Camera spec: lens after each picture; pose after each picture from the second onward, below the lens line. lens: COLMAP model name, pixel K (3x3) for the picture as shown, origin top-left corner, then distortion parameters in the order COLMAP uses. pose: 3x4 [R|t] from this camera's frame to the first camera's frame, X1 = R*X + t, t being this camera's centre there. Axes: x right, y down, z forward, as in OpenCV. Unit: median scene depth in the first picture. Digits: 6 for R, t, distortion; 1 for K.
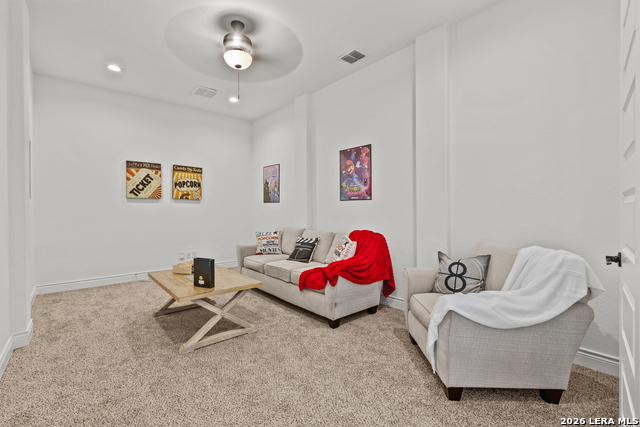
lens RADIAL K [[286.3, 0, 316.1], [0, 286.3, 205.0], [0, 0, 1]] dist [-0.001071, 0.000213]
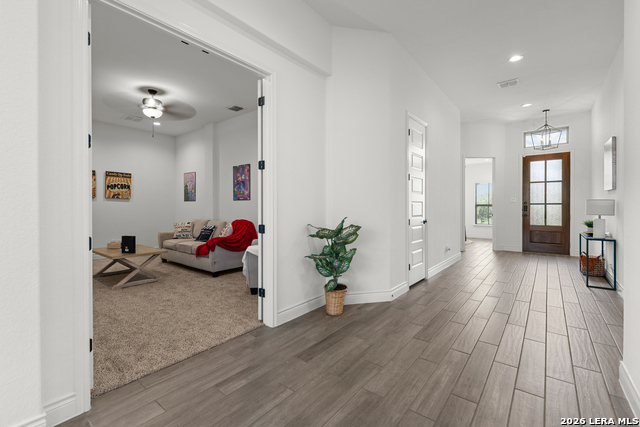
lens RADIAL K [[286.3, 0, 316.1], [0, 286.3, 205.0], [0, 0, 1]] dist [-0.001071, 0.000213]
pose [[0.984022, 0.003170, 0.178017, 0.256594], [-0.004631, 0.999959, 0.007794, -0.005592], [-0.177985, -0.008494, 0.983997, -0.553608]]
